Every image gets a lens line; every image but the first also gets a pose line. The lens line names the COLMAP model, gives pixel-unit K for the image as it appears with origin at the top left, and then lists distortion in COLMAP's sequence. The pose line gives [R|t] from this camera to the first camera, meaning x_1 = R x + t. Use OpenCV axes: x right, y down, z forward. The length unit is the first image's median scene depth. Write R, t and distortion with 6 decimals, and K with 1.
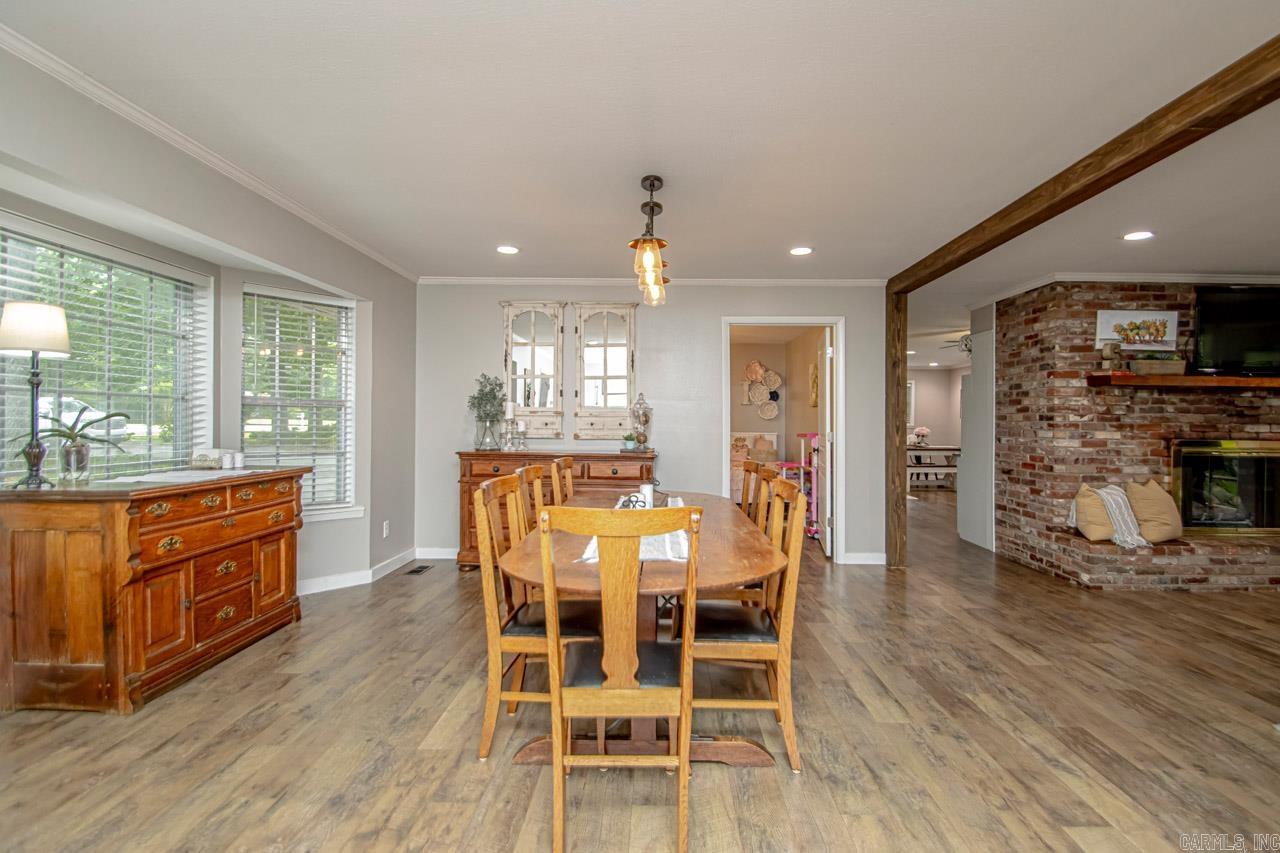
lens RADIAL K [[596.1, 0, 686.5], [0, 596.1, 422.3], [0, 0, 1]] dist [0.013249, -0.012507]
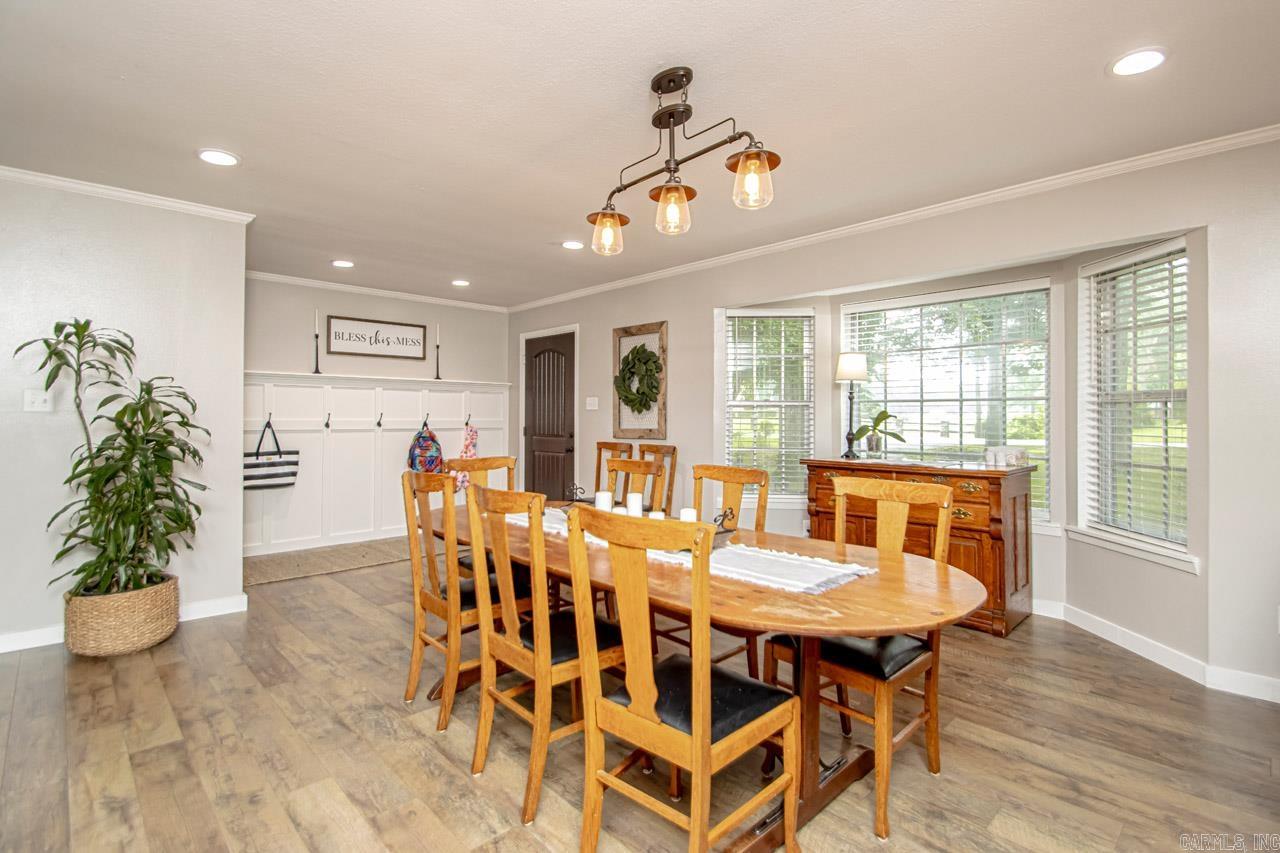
lens RADIAL K [[596.1, 0, 646.9], [0, 596.1, 423.3], [0, 0, 1]] dist [0.013249, -0.012507]
pose [[-0.736542, -0.000104, -0.676392, 0.272078], [-0.005062, 0.999973, 0.005359, -0.000388], [0.676373, 0.007371, -0.736522, 0.927414]]
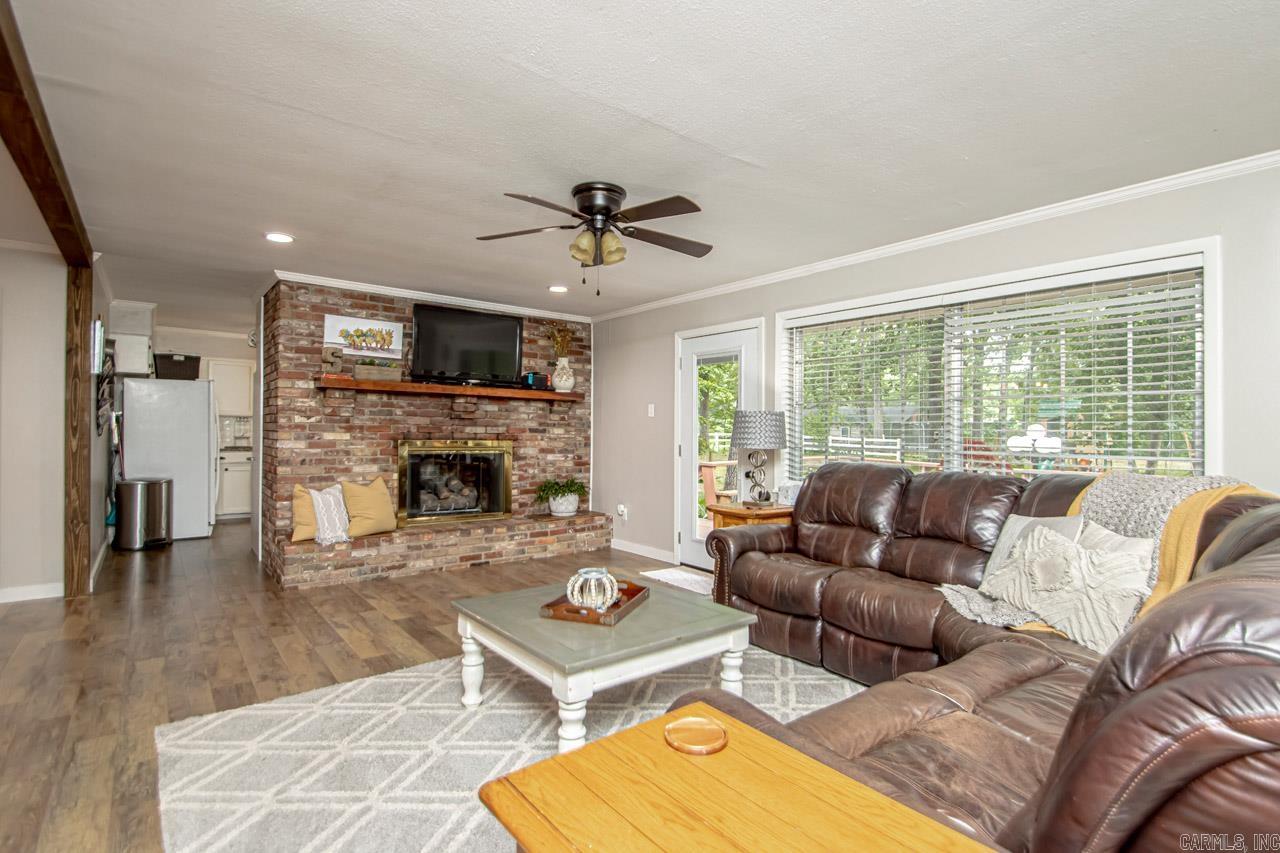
lens RADIAL K [[596.1, 0, 628.6], [0, 596.1, 425.6], [0, 0, 1]] dist [0.013249, -0.012507]
pose [[0.796762, 0.005410, 0.604269, 0.483579], [-0.004141, 0.999985, -0.003493, 0.004675], [-0.604279, 0.000281, 0.796773, -0.127382]]
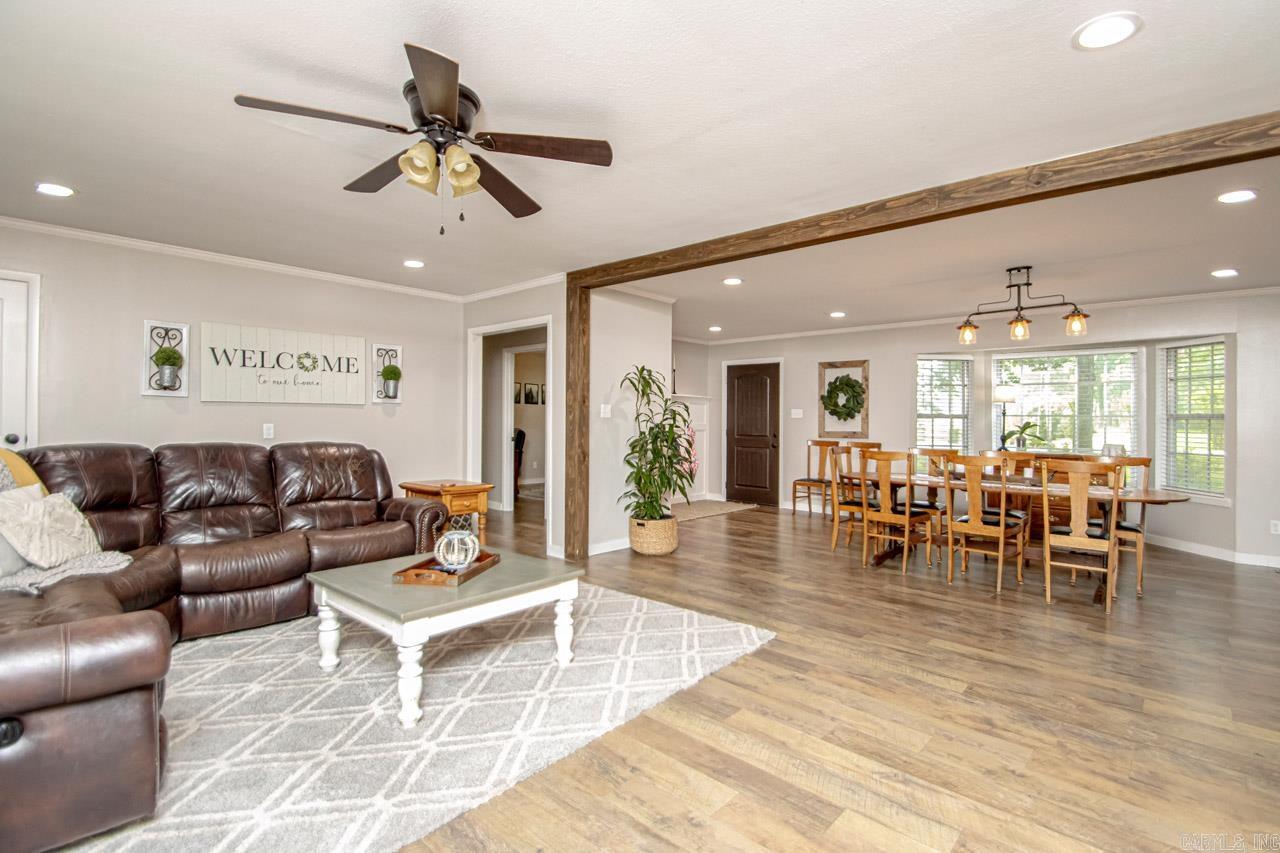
lens RADIAL K [[596.1, 0, 635.2], [0, 596.1, 421.2], [0, 0, 1]] dist [0.013249, -0.012507]
pose [[-0.692499, -0.015812, -0.721245, 1.083701], [-0.017729, 0.999831, -0.004897, 0.006301], [0.721201, 0.009396, -0.692663, 0.832555]]
